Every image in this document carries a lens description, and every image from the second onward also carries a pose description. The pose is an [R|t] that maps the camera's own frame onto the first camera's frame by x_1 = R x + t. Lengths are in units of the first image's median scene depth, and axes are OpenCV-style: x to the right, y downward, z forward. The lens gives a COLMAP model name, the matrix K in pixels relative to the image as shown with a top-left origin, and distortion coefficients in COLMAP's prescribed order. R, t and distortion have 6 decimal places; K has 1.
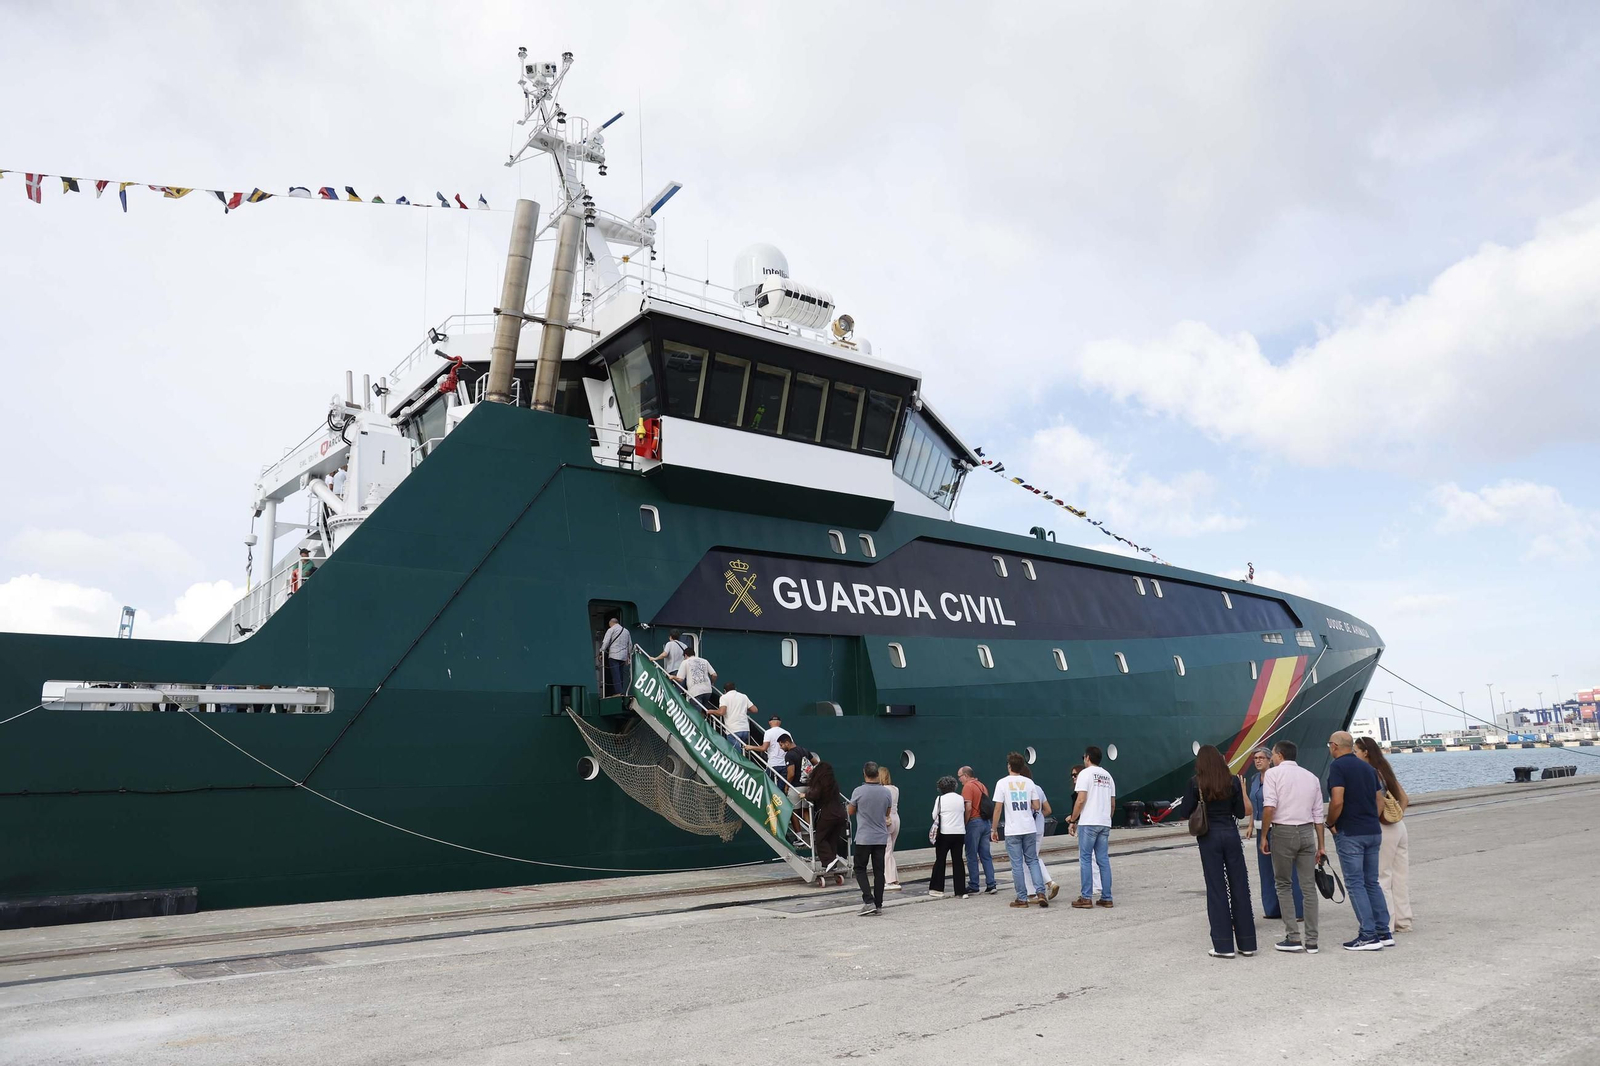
lens RADIAL K [[1117.0, 0, 800.1], [0, 1117.0, 539.7], [0, 0, 1]] dist [-0.044099, 0.002987]
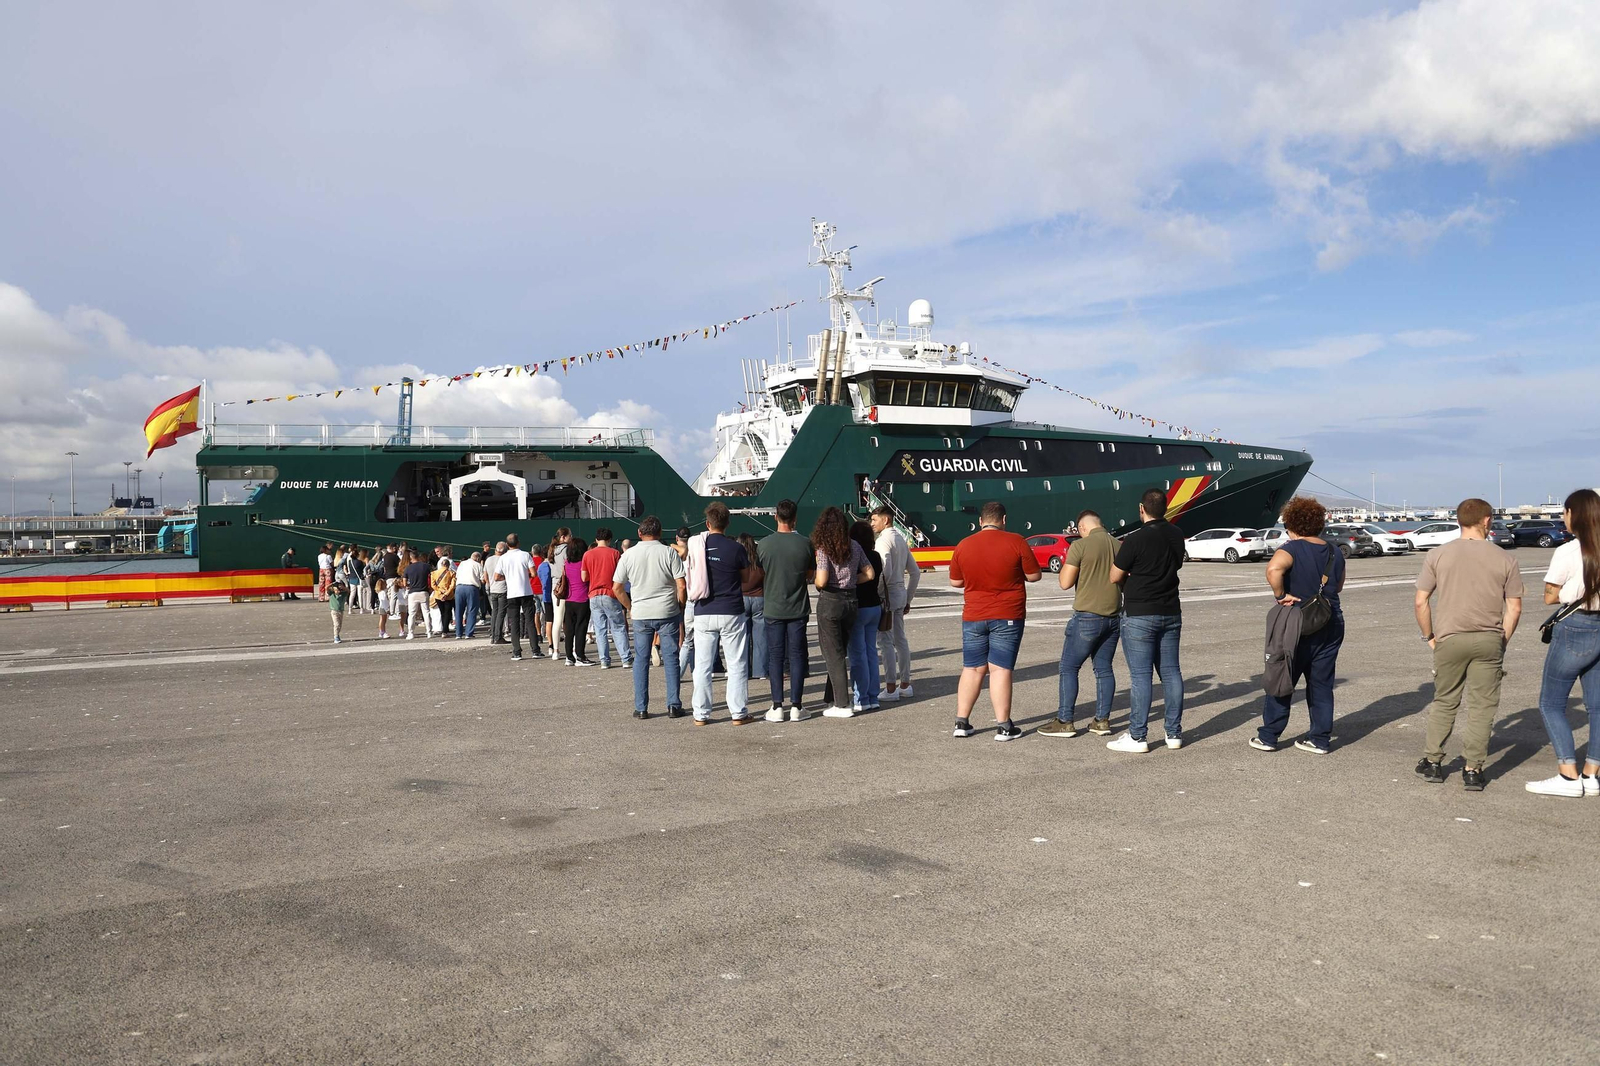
lens RADIAL K [[1117.0, 0, 801.8], [0, 1117.0, 532.3], [0, 0, 1]] dist [-0.044099, 0.002987]
pose [[0.979407, 0.009298, -0.201682, 0.232345], [0.033269, 0.977850, 0.206646, -0.348408], [0.199136, -0.209100, 0.957404, -1.611041]]
